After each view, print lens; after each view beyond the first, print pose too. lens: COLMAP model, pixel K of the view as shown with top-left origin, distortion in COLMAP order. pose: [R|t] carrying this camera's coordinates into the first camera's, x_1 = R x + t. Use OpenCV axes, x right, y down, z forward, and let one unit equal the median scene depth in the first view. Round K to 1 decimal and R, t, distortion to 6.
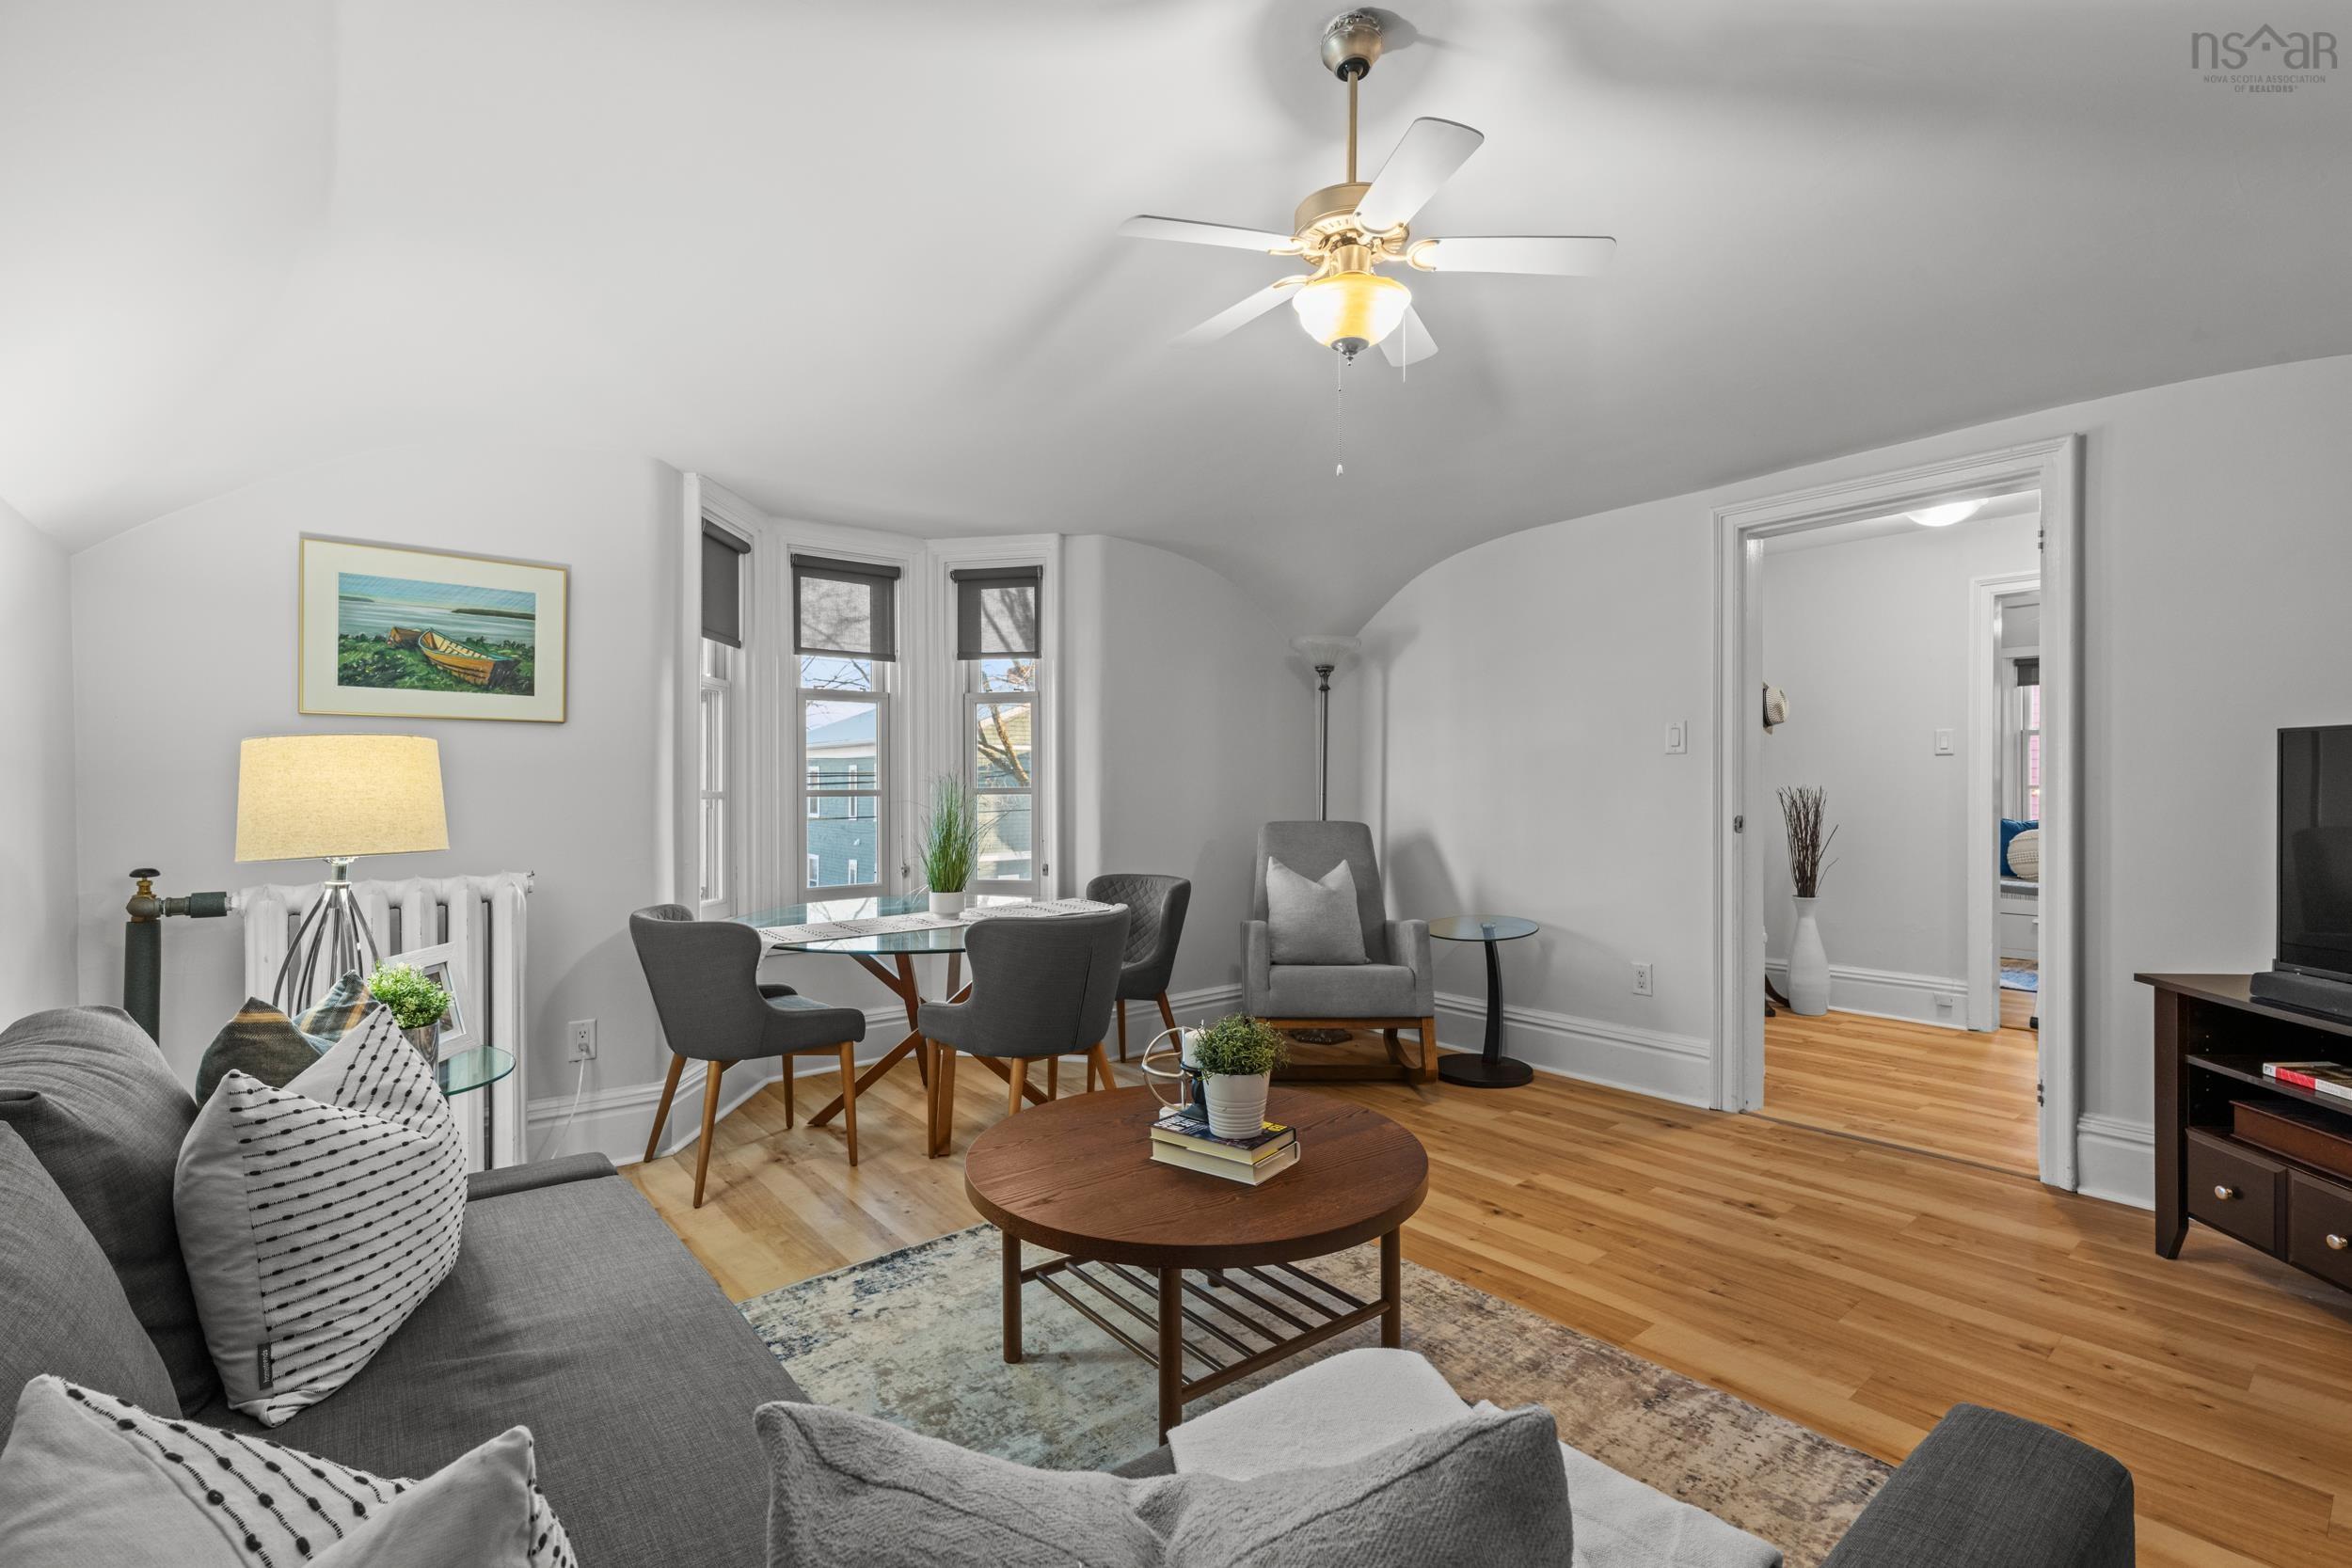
lens RADIAL K [[1053.7, 0, 1187.4], [0, 1053.7, 787.1], [0, 0, 1]] dist [0.002644, -0.000118]
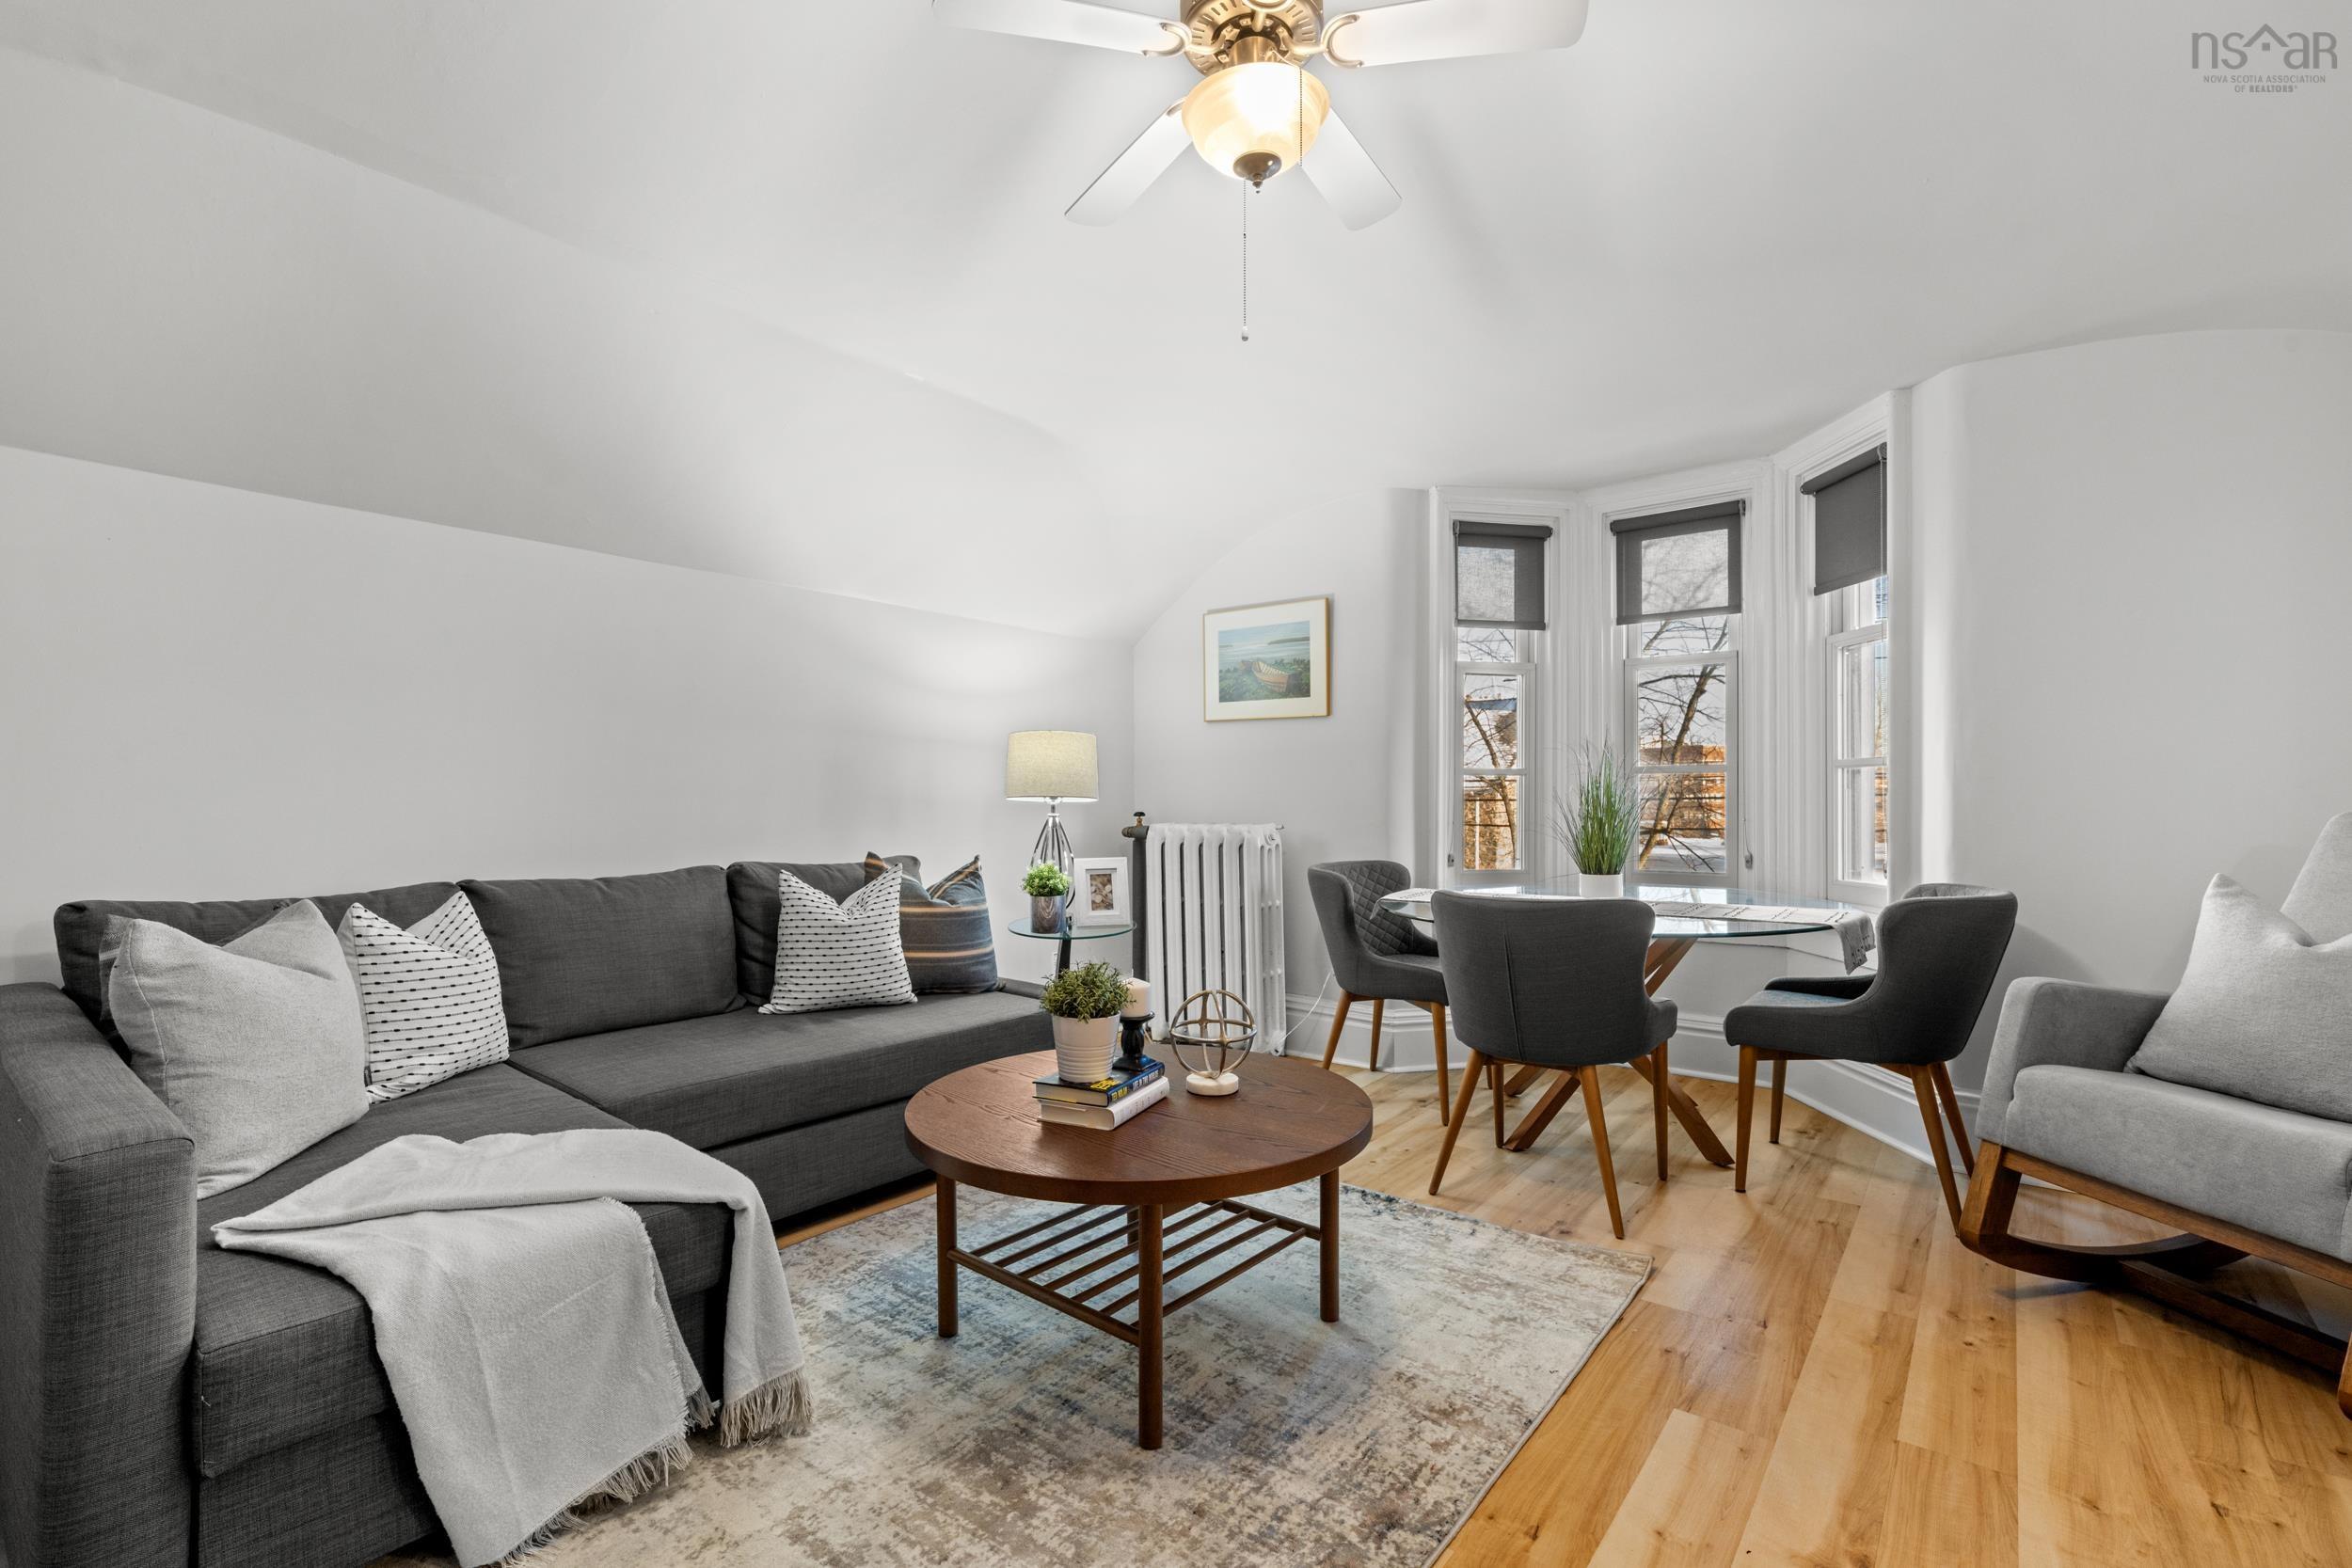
lens RADIAL K [[1053.7, 0, 1179.8], [0, 1053.7, 785.5], [0, 0, 1]] dist [0.002644, -0.000118]
pose [[0.204913, -0.003845, -0.978773, 0.666004], [0.002454, 0.999991, -0.003415, 0.031201], [0.978777, -0.001702, 0.204920, 0.556393]]
